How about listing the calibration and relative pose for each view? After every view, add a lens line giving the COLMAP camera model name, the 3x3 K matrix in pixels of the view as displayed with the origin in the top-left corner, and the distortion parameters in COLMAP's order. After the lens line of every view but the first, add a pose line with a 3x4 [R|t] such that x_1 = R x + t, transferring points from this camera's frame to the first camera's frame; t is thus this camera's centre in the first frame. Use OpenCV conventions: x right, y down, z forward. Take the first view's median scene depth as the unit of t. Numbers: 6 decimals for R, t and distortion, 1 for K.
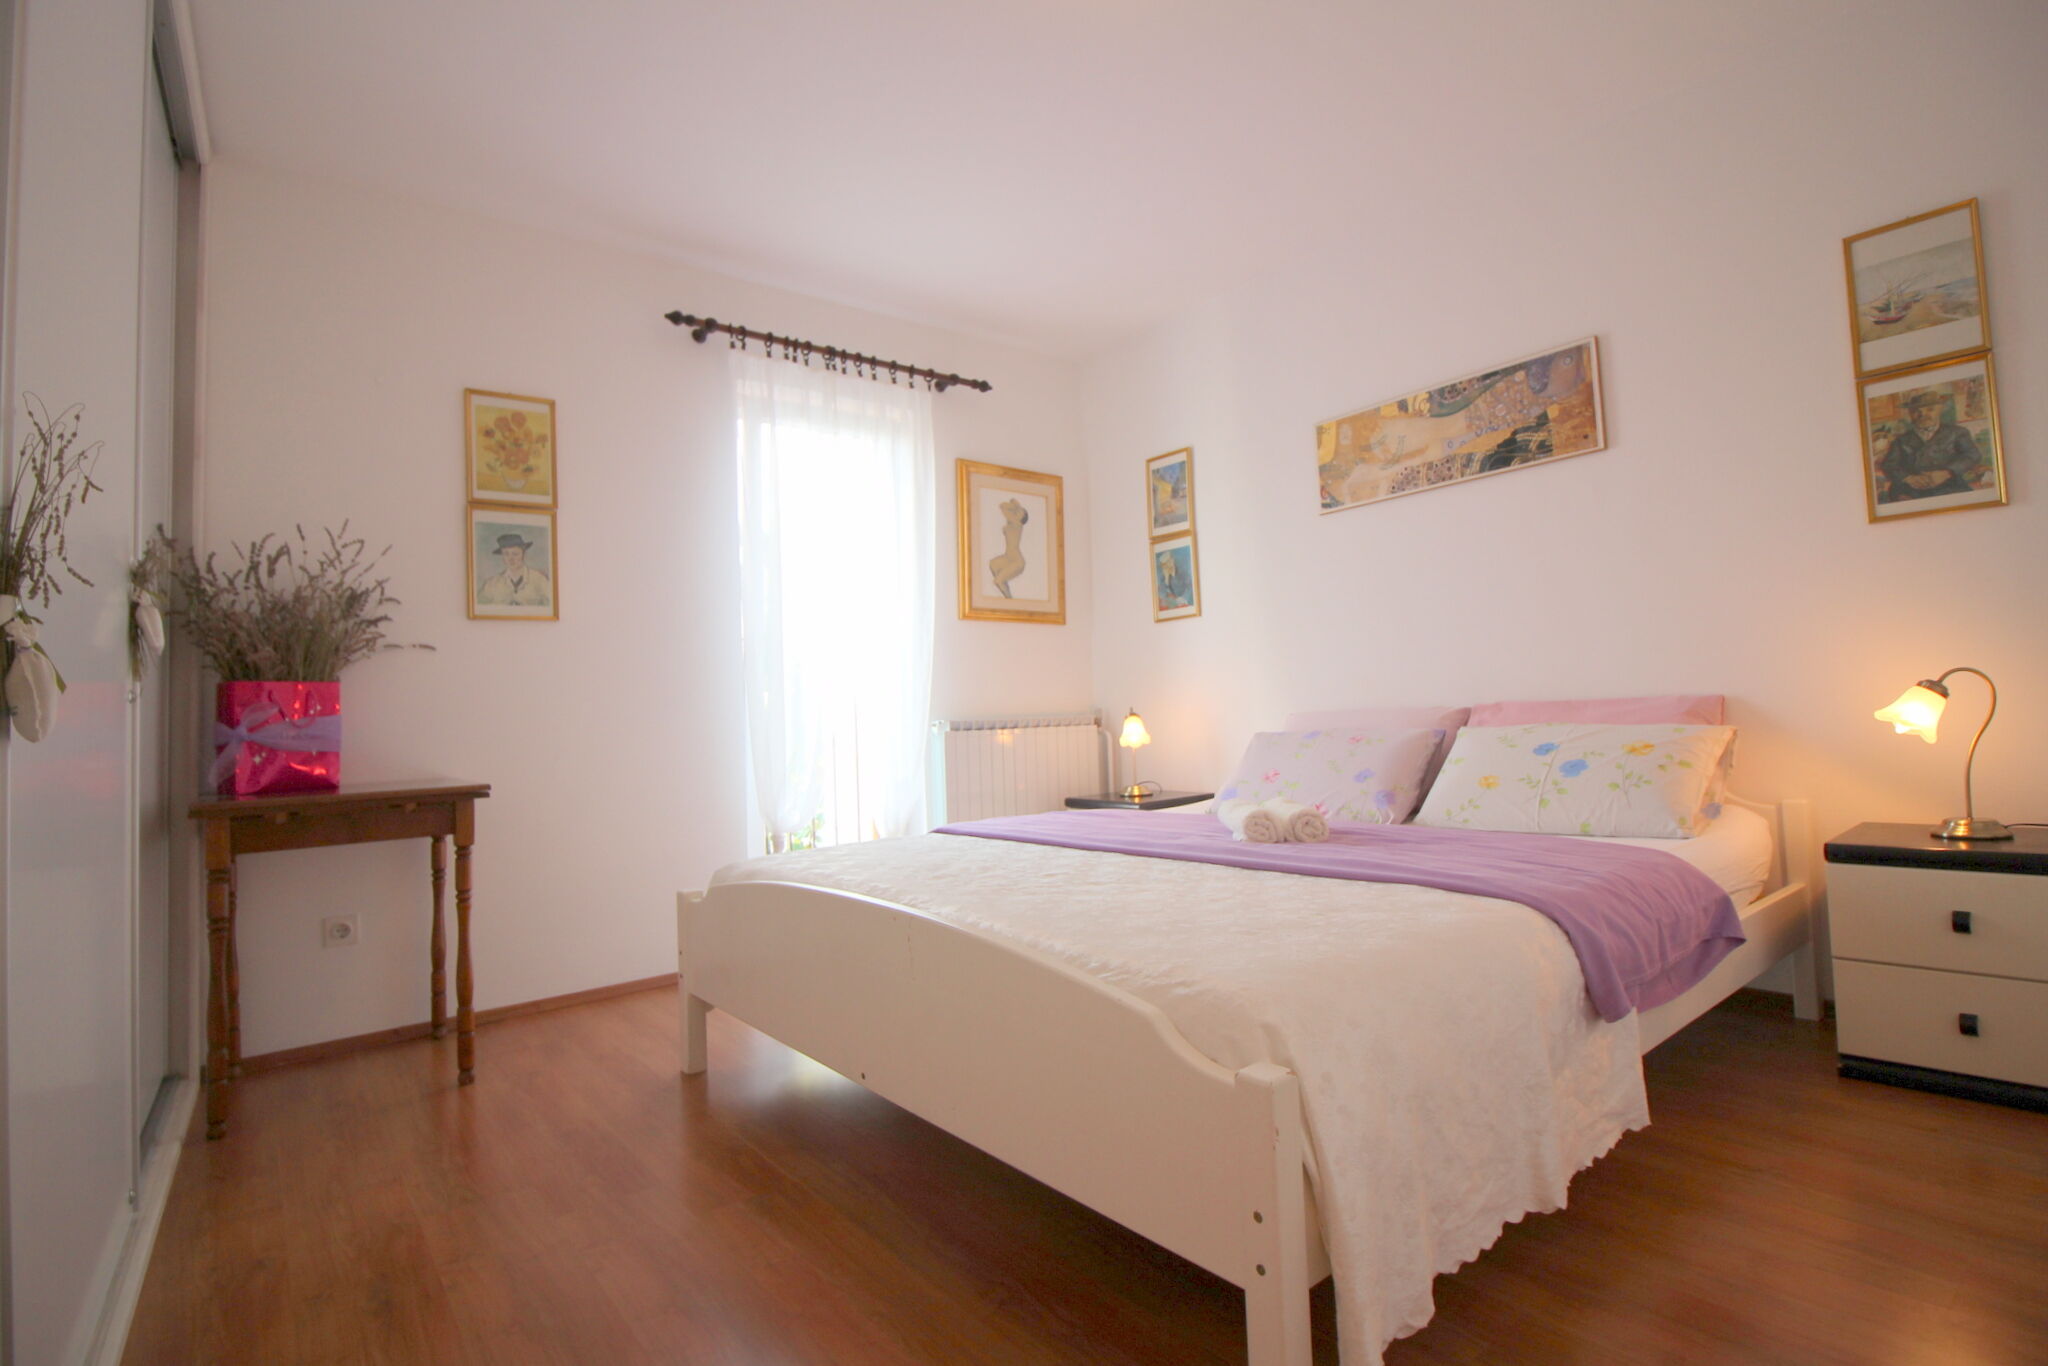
lens RADIAL K [[946.5, 0, 1019.1], [0, 946.5, 673.8], [0, 0, 1]] dist [-0.031692, -0.000735]
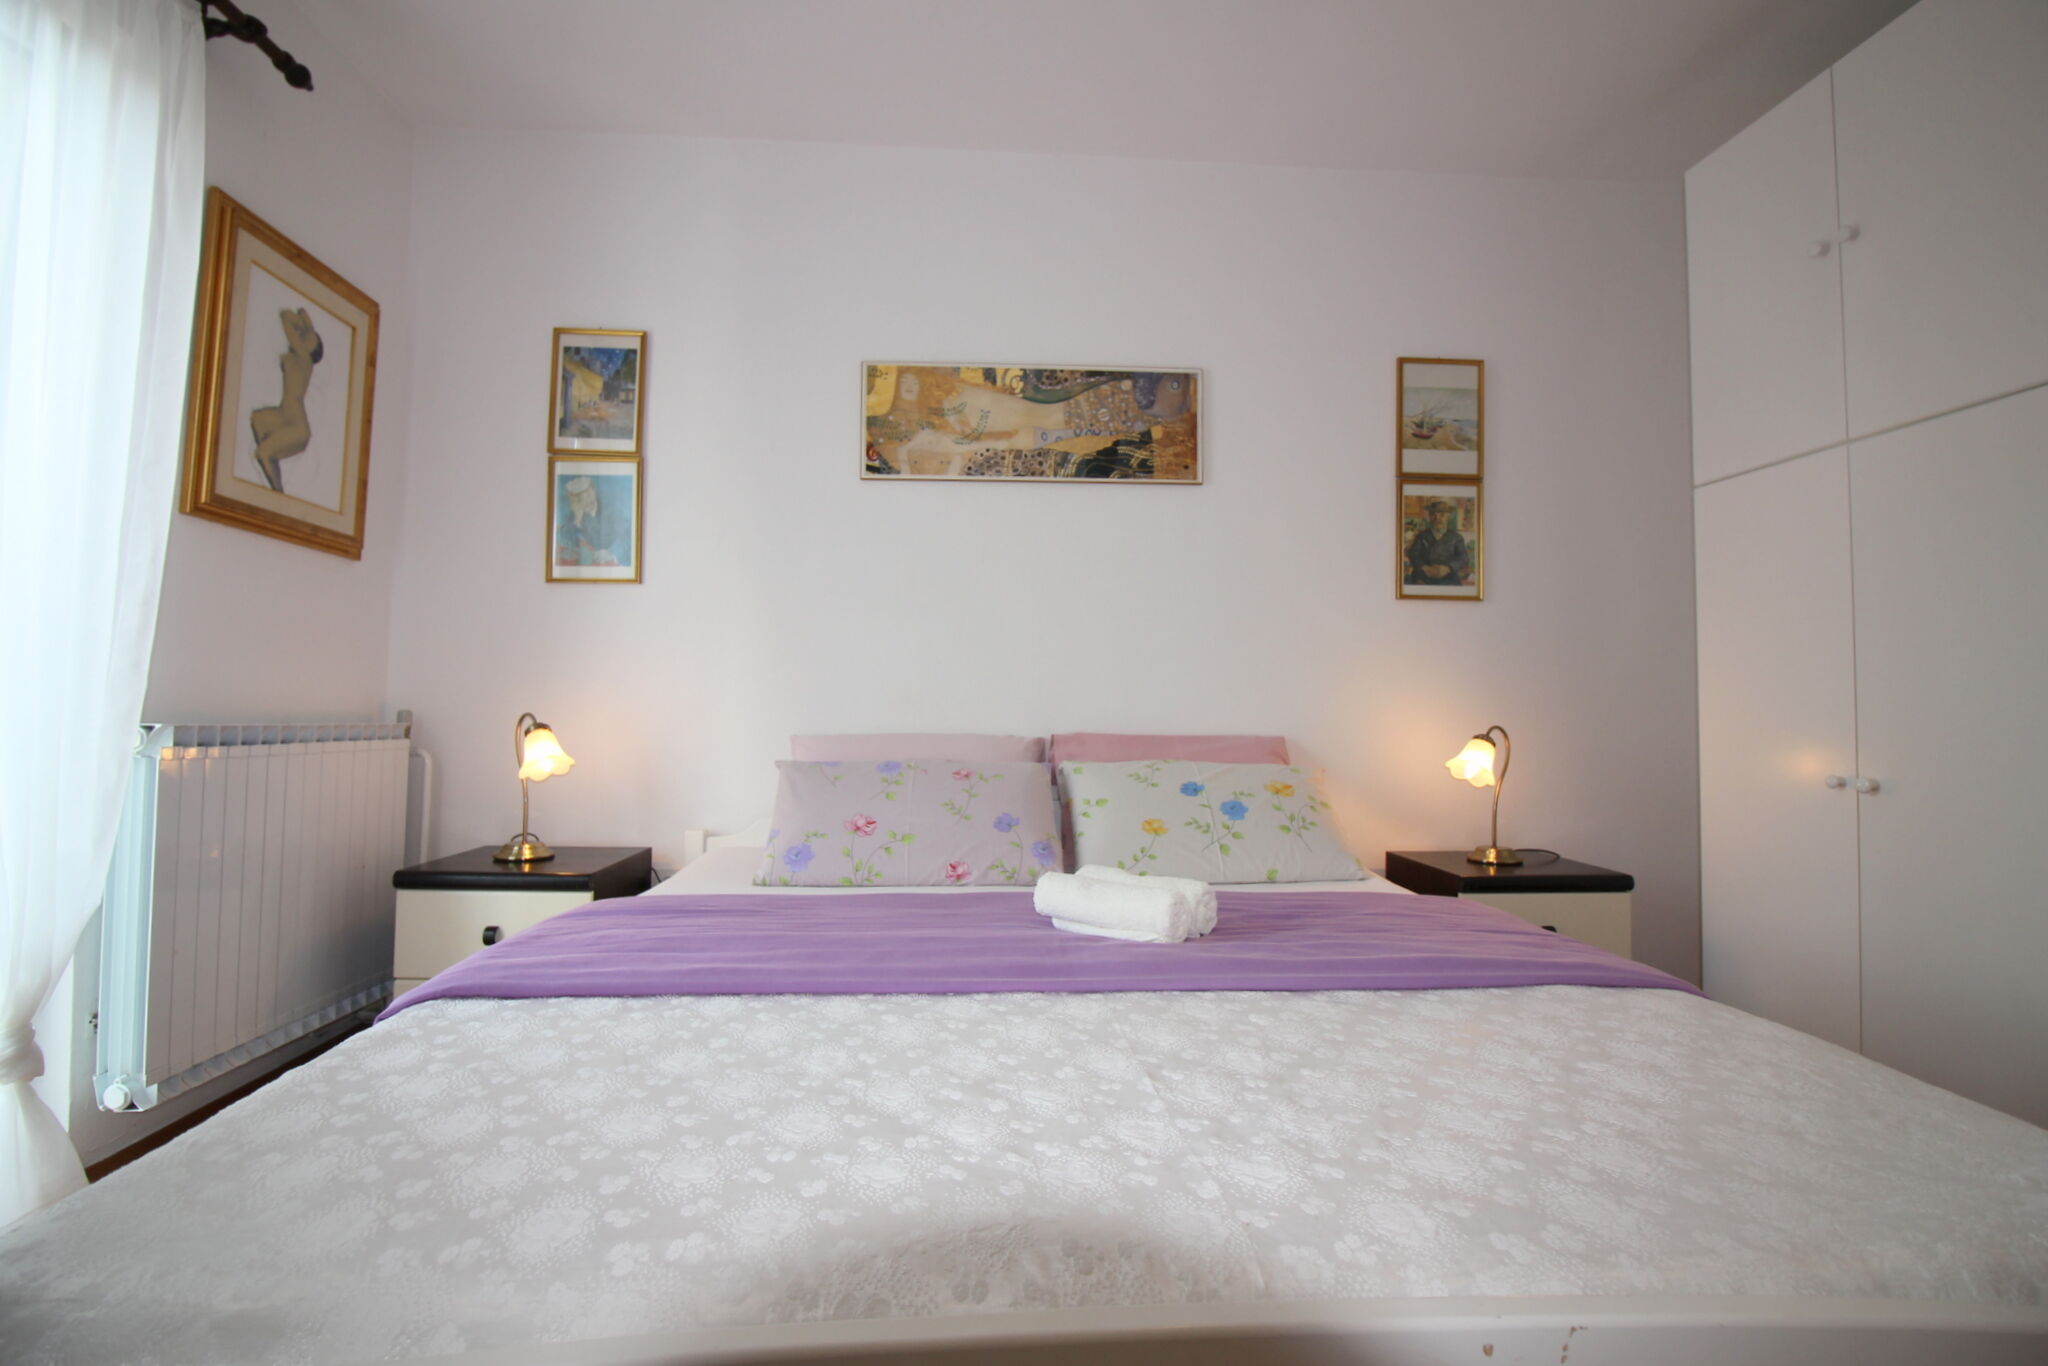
lens RADIAL K [[1014.4, 0, 1006.3], [0, 1014.4, 655.0], [0, 0, 1]] dist [-0.004455, -0.002203]
pose [[0.574083, 0.096637, 0.813074, -0.304920], [-0.073381, 0.995087, -0.066458, 0.023372], [-0.815502, -0.021511, 0.578354, 0.470713]]
